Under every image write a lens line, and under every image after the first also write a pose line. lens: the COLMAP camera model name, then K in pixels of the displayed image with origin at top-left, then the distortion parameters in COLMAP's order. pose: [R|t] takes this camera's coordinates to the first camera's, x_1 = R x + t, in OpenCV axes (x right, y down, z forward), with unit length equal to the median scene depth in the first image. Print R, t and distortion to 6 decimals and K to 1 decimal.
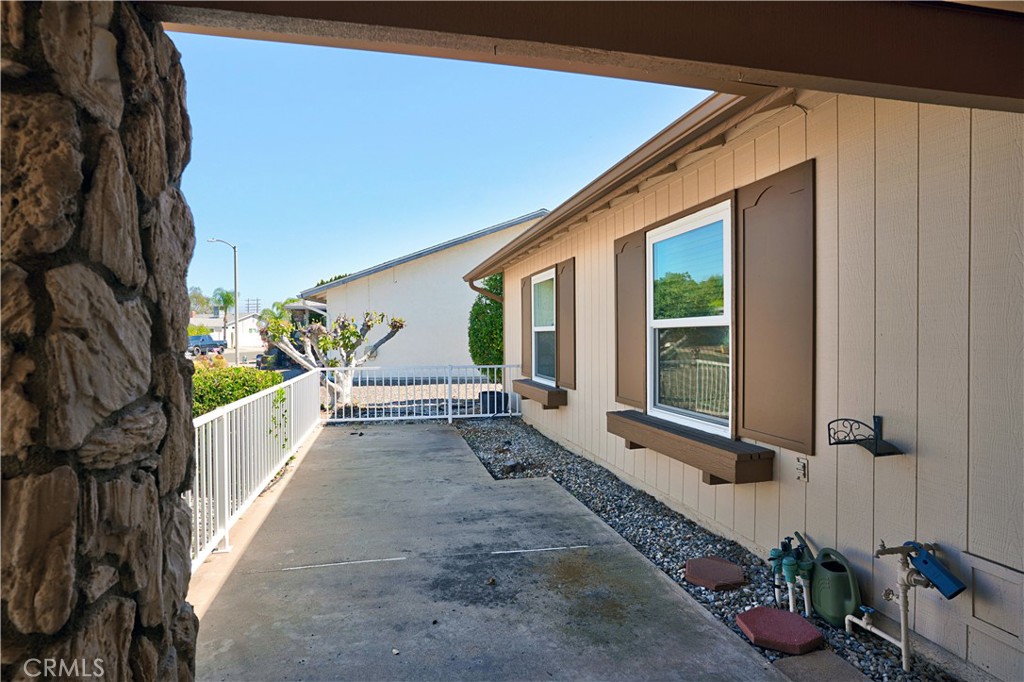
lens RADIAL K [[561.8, 0, 508.8], [0, 561.8, 341.5], [0, 0, 1]] dist [0.000778, 0.002356]
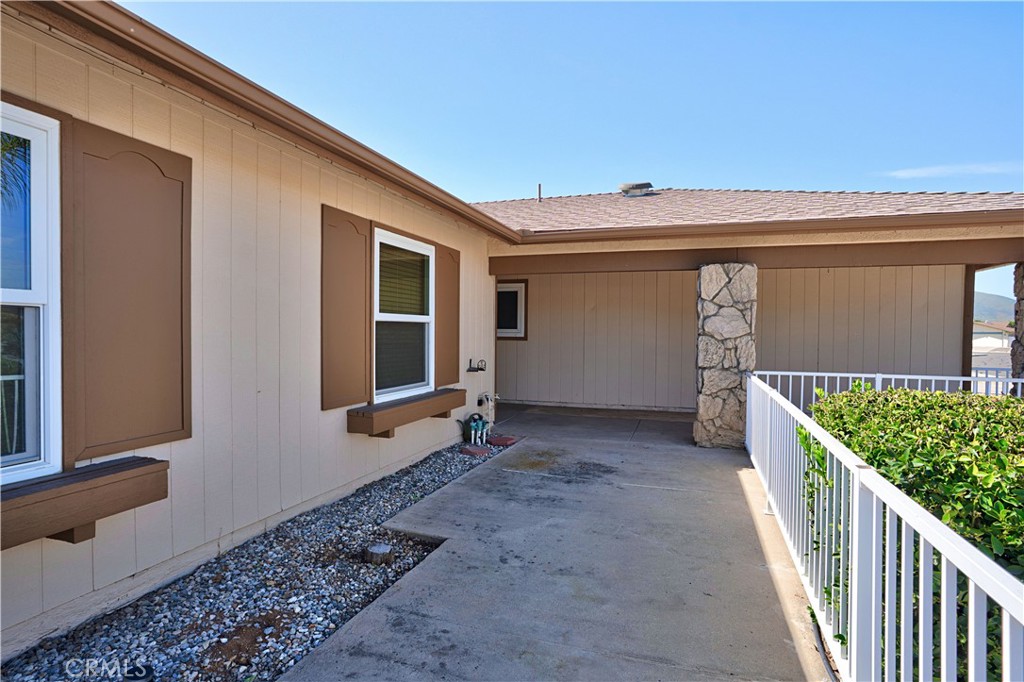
lens RADIAL K [[561.8, 0, 508.6], [0, 561.8, 339.3], [0, 0, 1]] dist [0.000778, 0.002356]
pose [[-0.857987, -0.006324, 0.513633, -0.540422], [0.001265, 0.999895, 0.014424, -0.003155], [-0.513670, 0.013026, -0.857889, 1.923114]]
